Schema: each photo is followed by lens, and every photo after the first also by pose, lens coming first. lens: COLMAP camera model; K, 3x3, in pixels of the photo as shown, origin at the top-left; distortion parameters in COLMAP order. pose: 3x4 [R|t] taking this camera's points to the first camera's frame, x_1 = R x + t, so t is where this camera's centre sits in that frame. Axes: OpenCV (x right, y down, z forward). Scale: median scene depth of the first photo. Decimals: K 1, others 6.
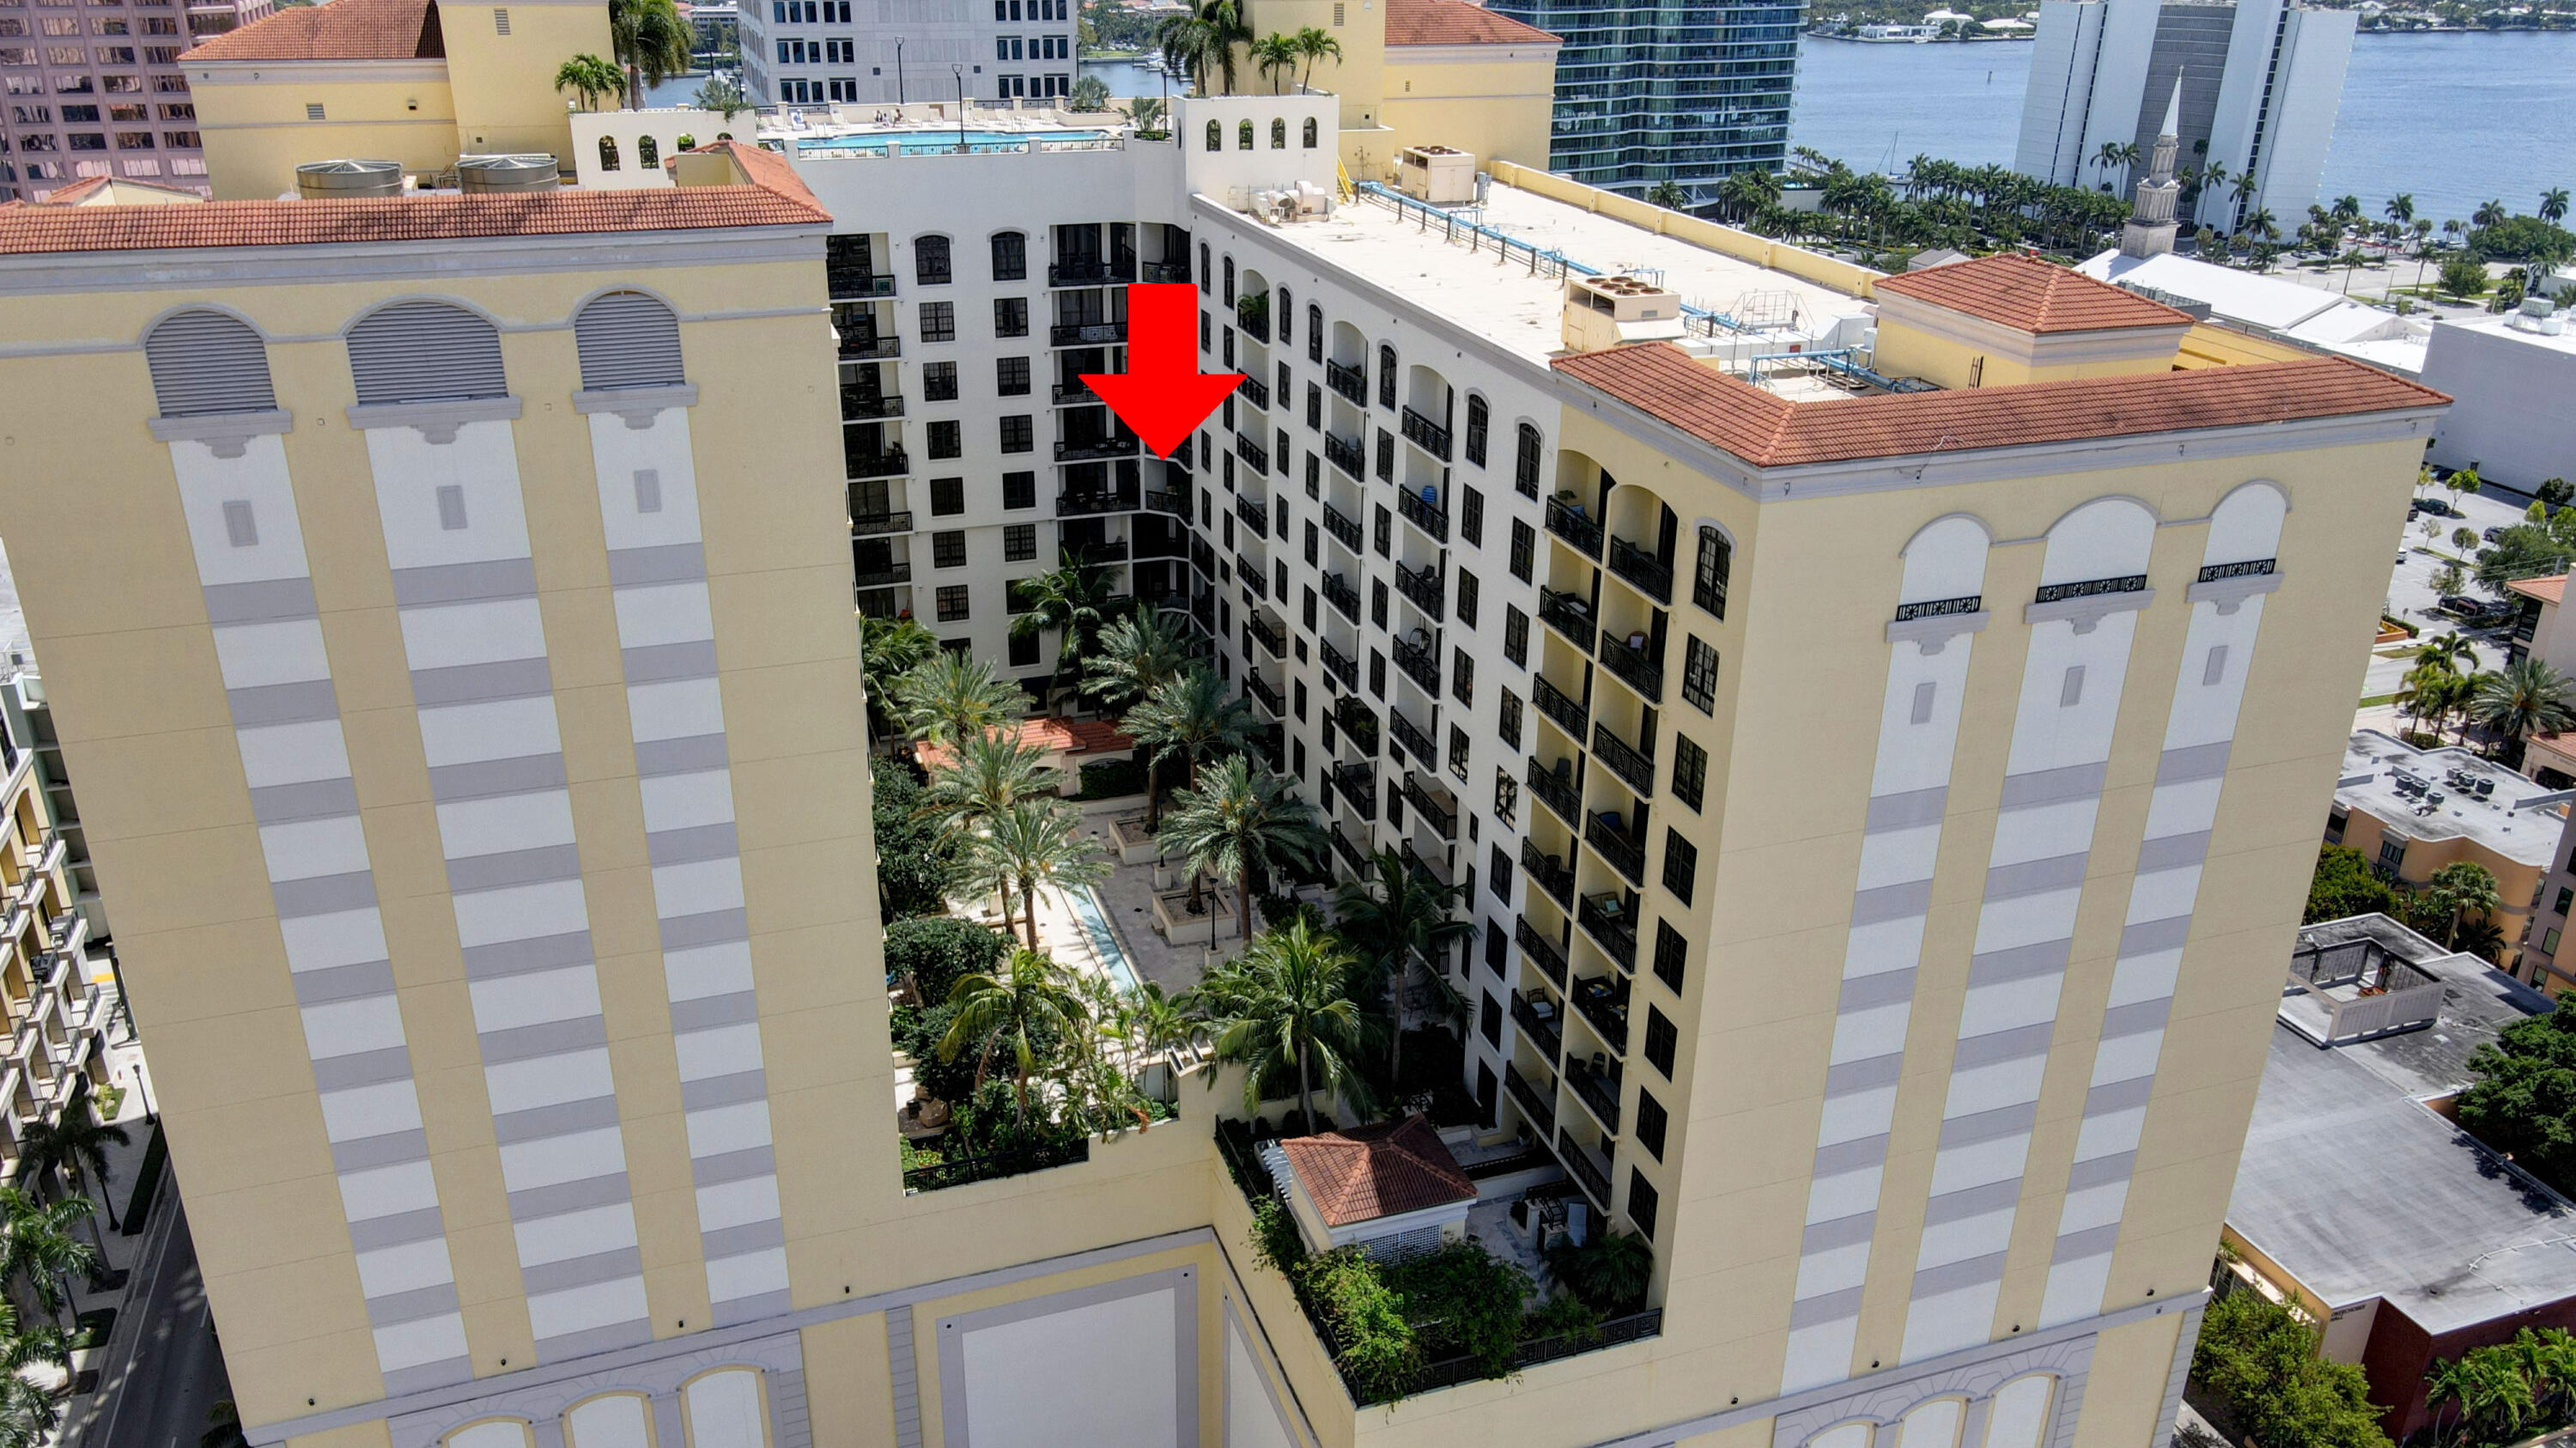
lens RADIAL K [[1906.9, 0, 1267.5], [0, 1906.9, 726.6], [0, 0, 1]] dist [-0.004491, 0.029432]
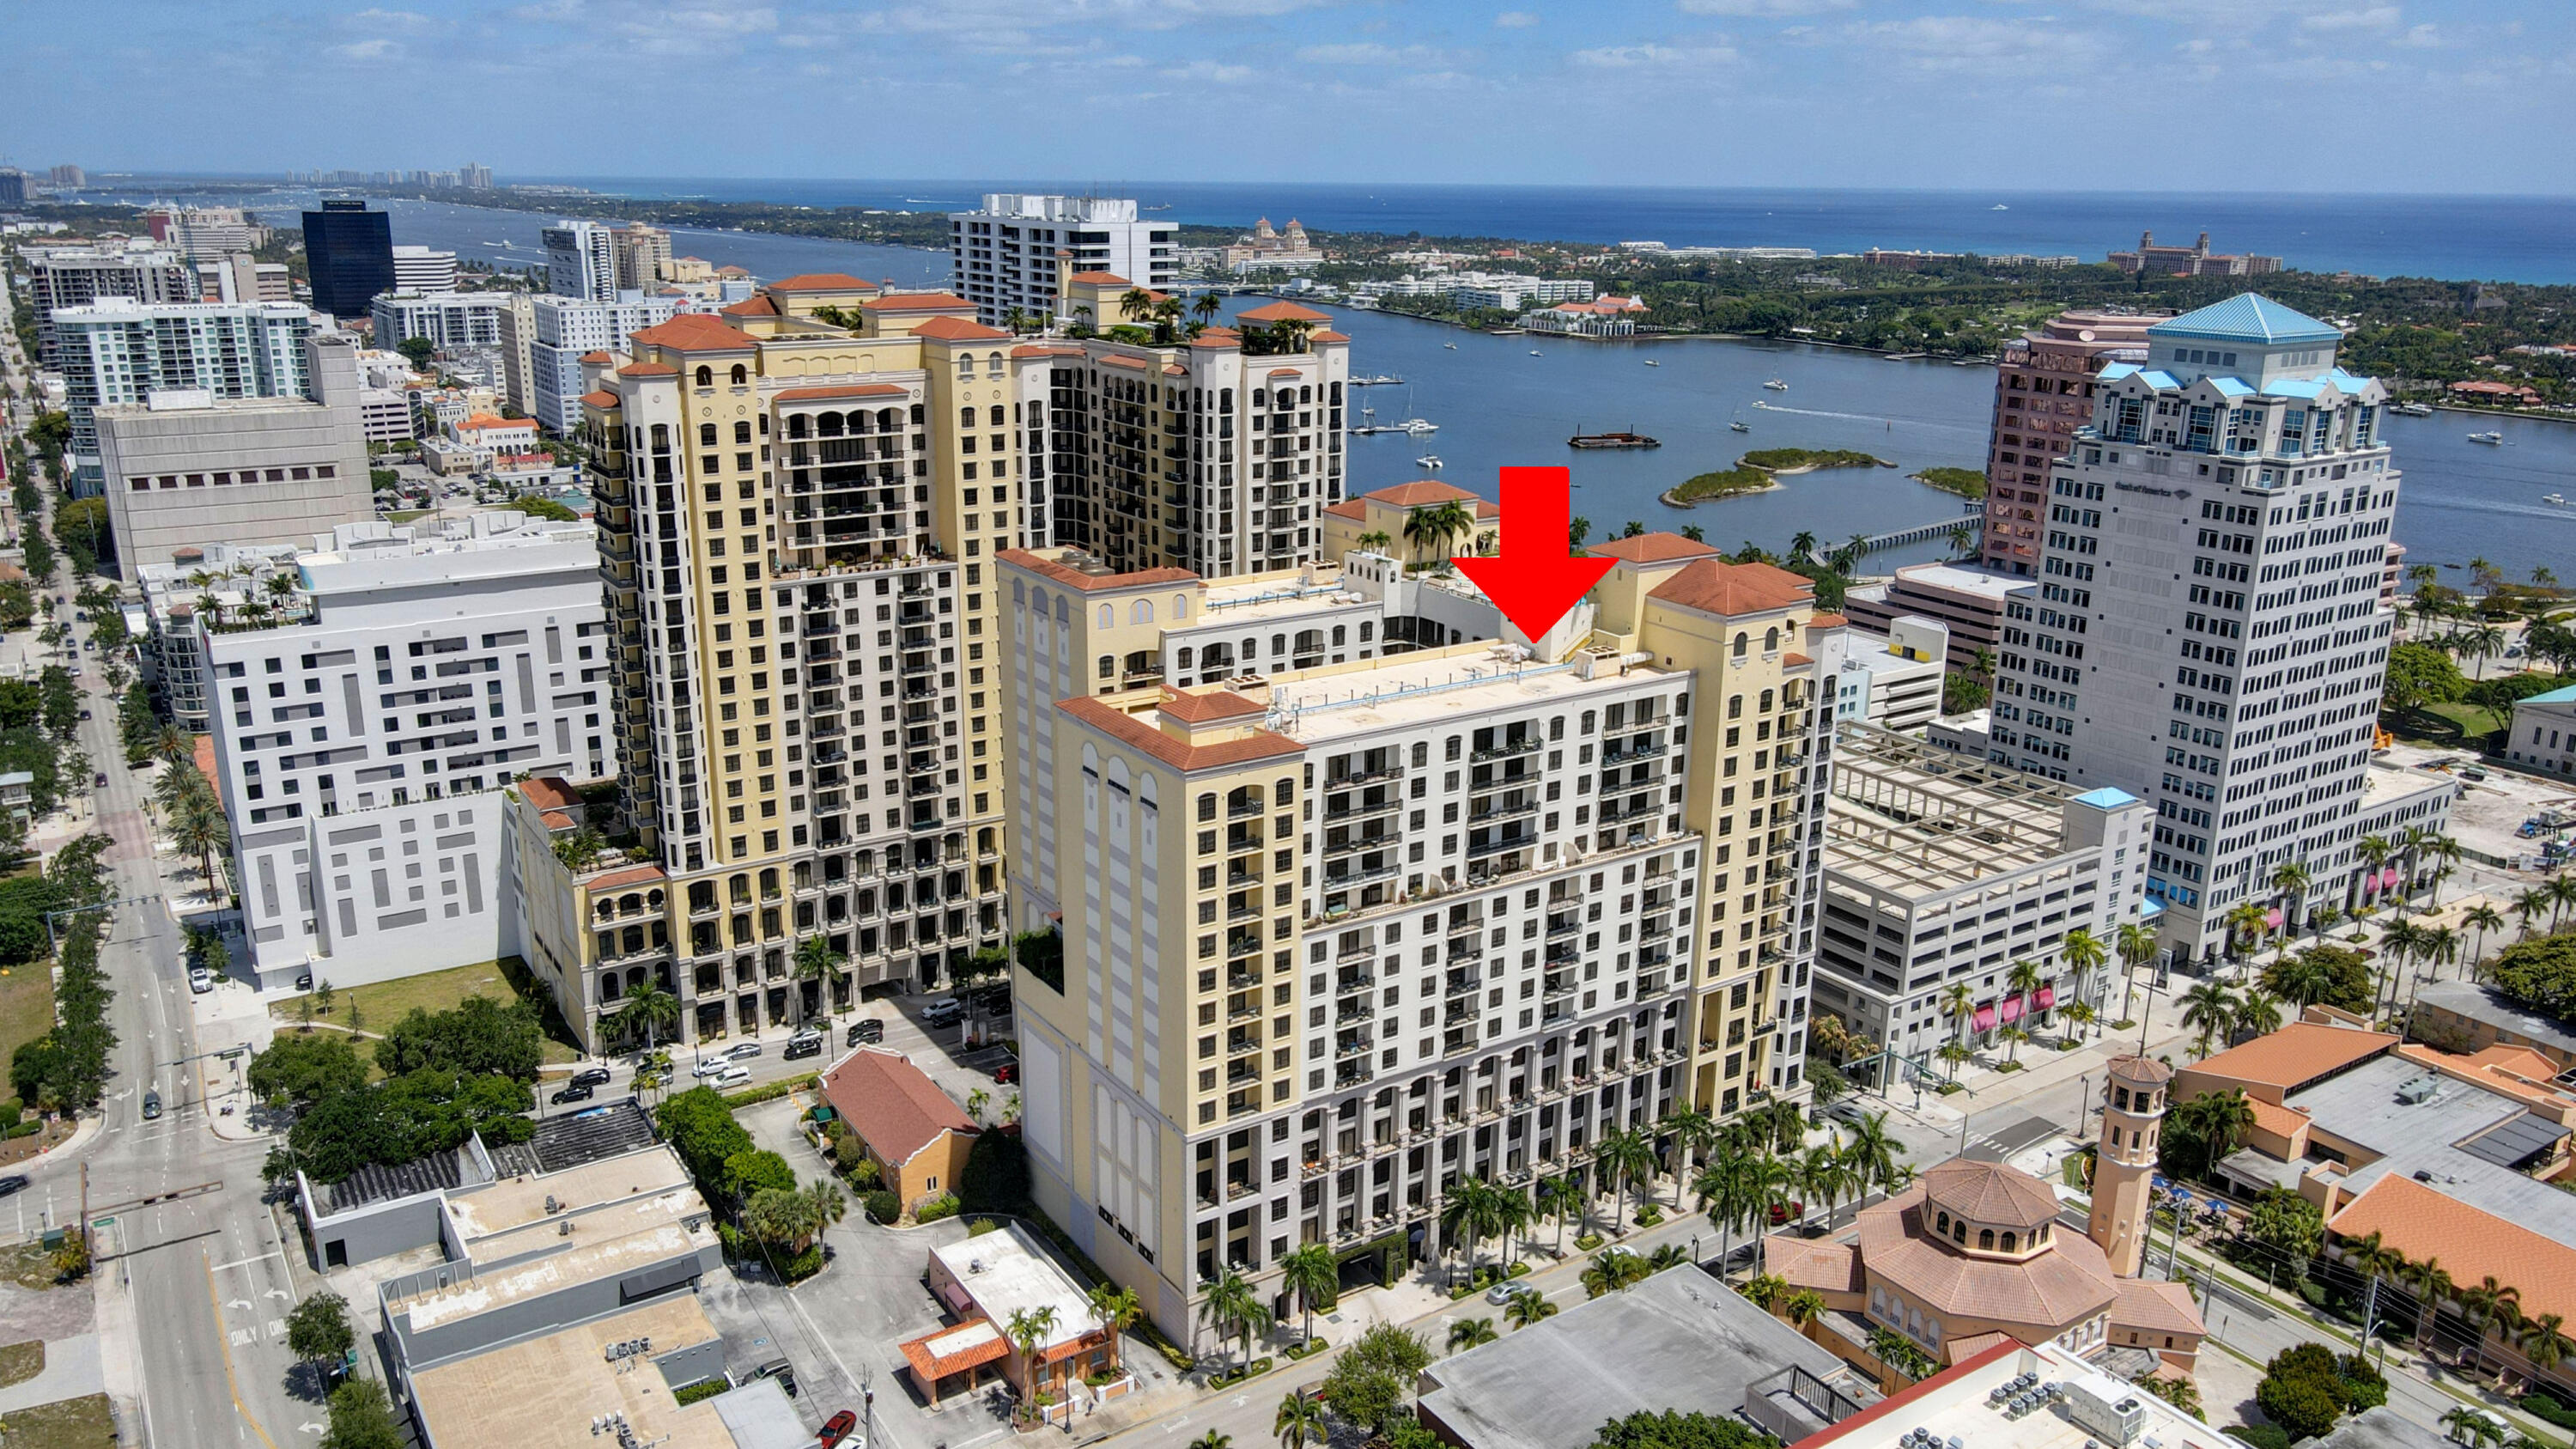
lens RADIAL K [[1907.0, 0, 1273.4], [0, 1907.0, 720.6], [0, 0, 1]] dist [-0.004491, 0.029432]
pose [[0.242598, 0.261537, -0.934208, 1.839701], [-0.396441, 0.905626, 0.150586, -0.405033], [0.885427, 0.333827, 0.323387, 0.124529]]
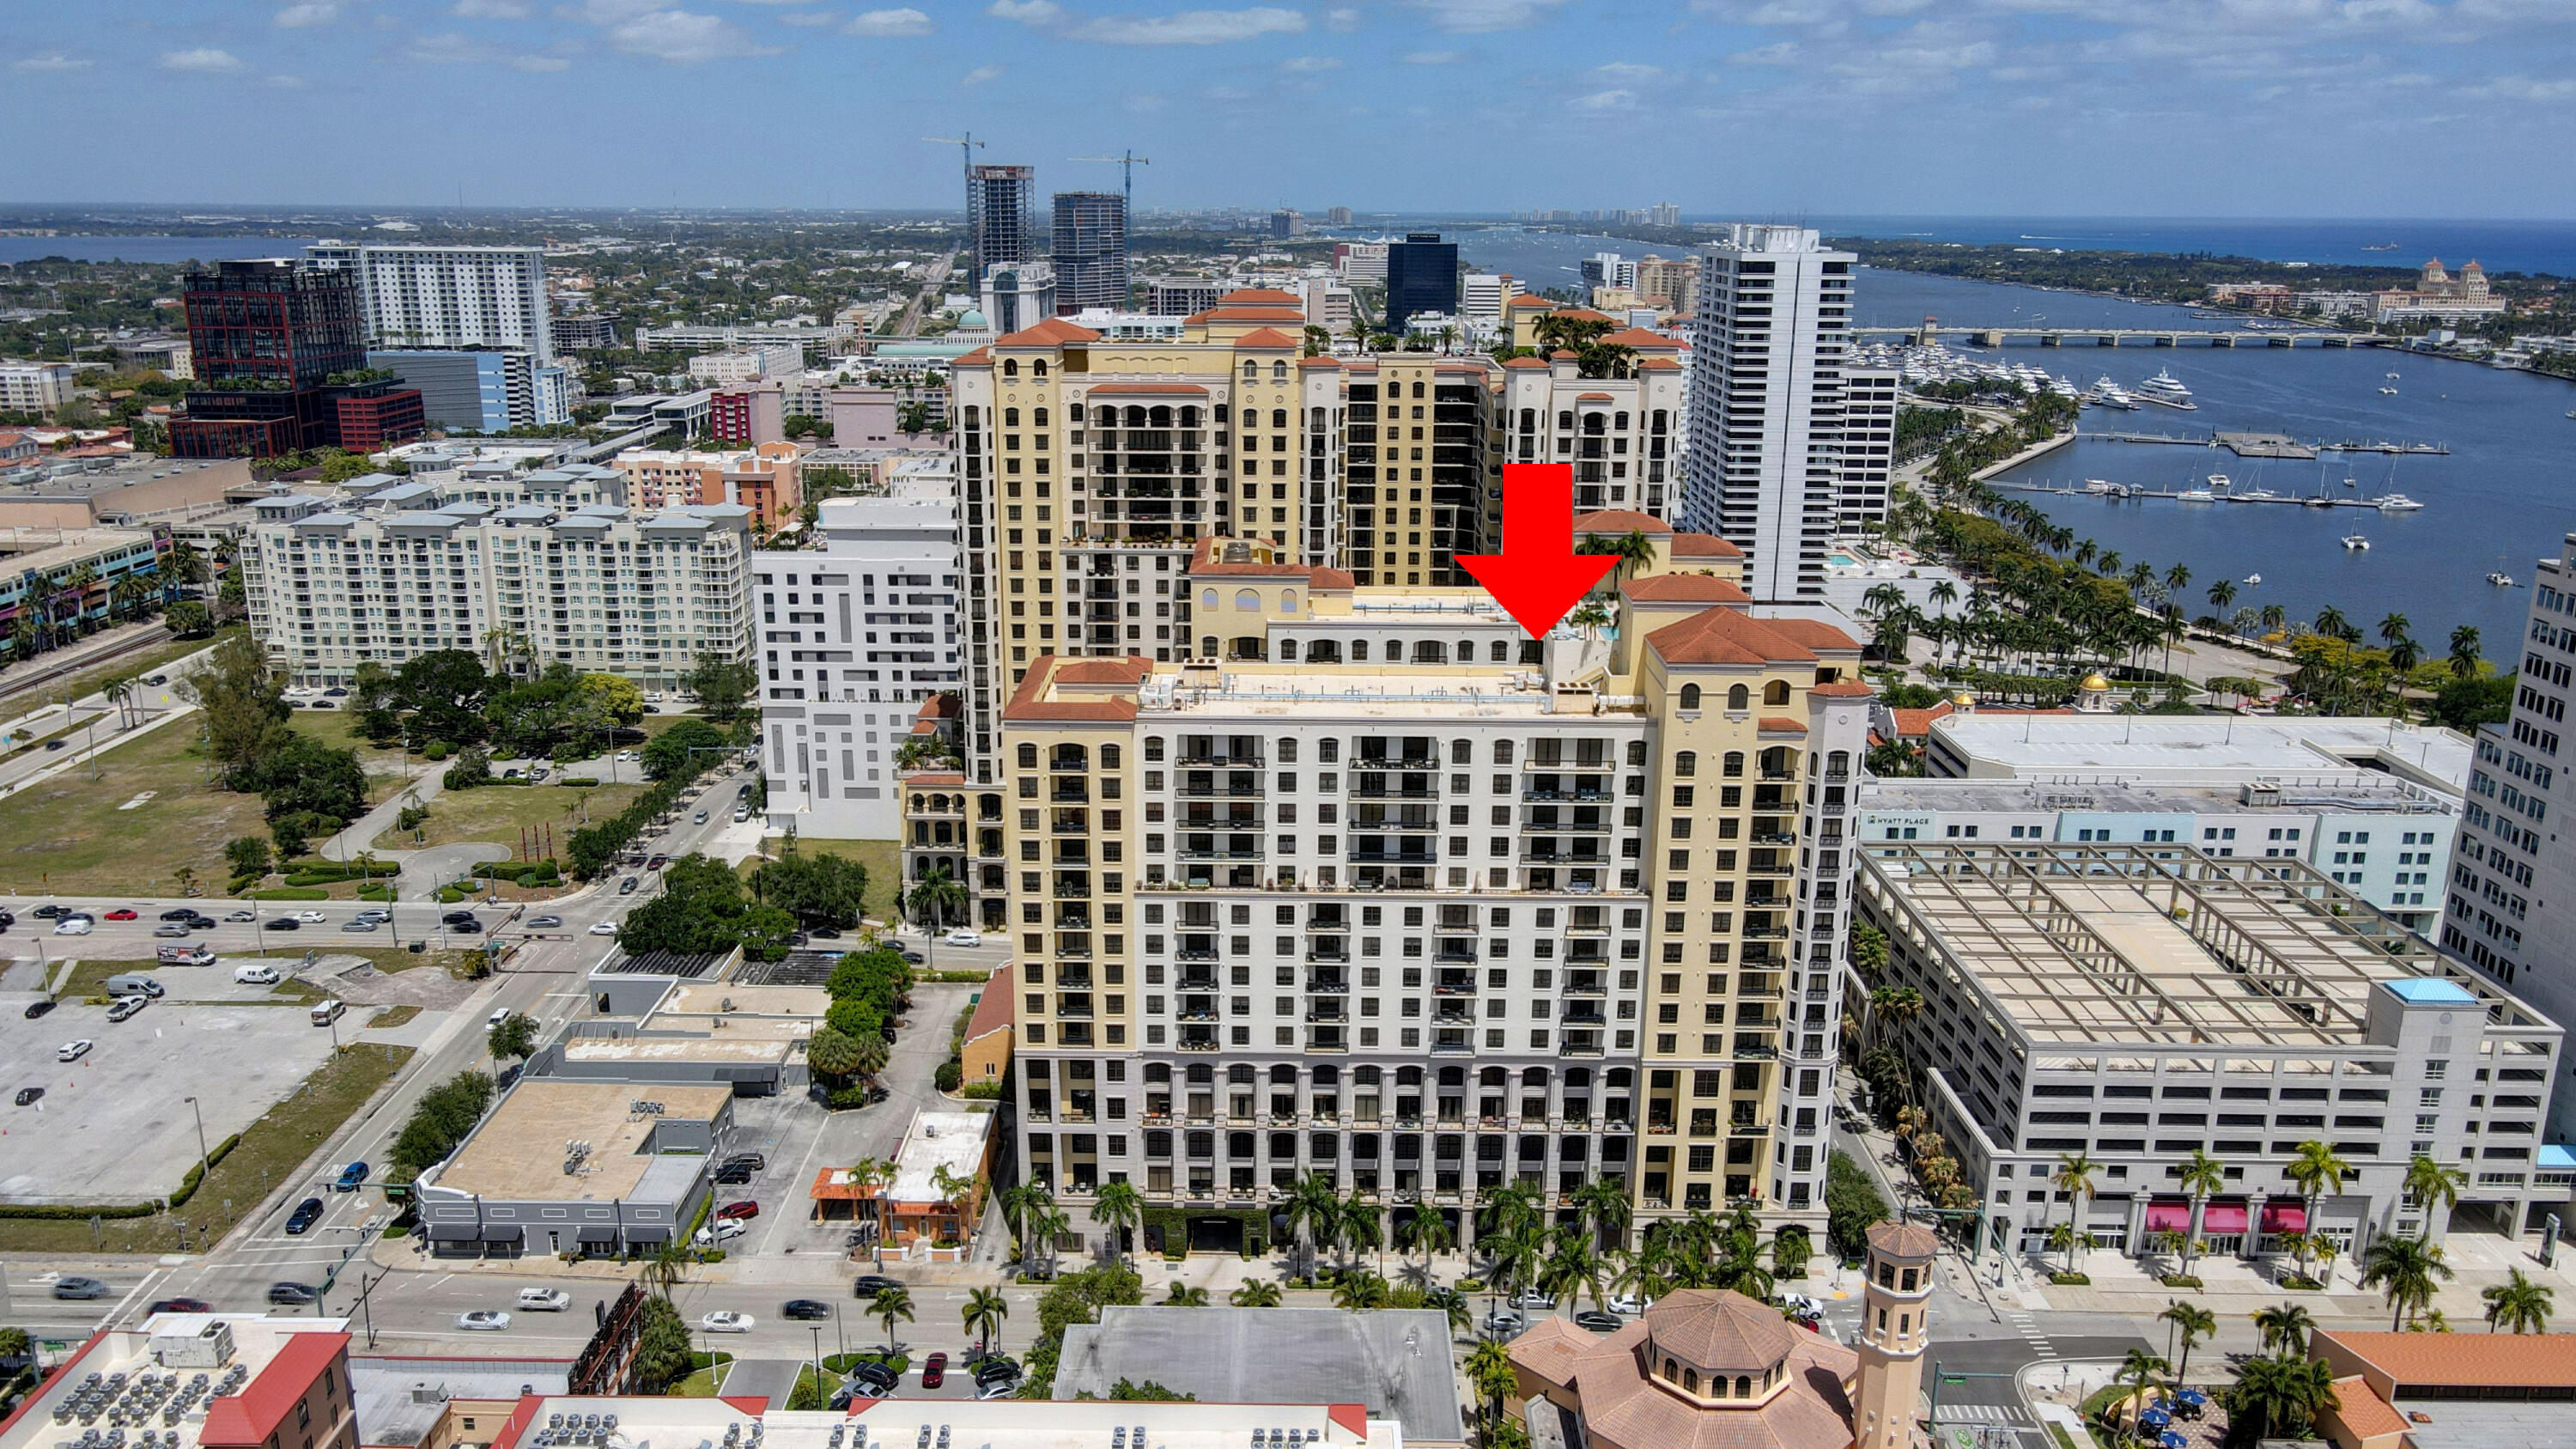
lens RADIAL K [[1907.0, 0, 1275.7], [0, 1907.0, 733.9], [0, 0, 1]] dist [-0.004491, 0.029432]
pose [[-0.336472, 0.242748, -0.909868, 1.894753], [-0.386930, 0.845236, 0.368593, -0.845031], [0.858529, 0.476076, -0.190472, 1.153628]]
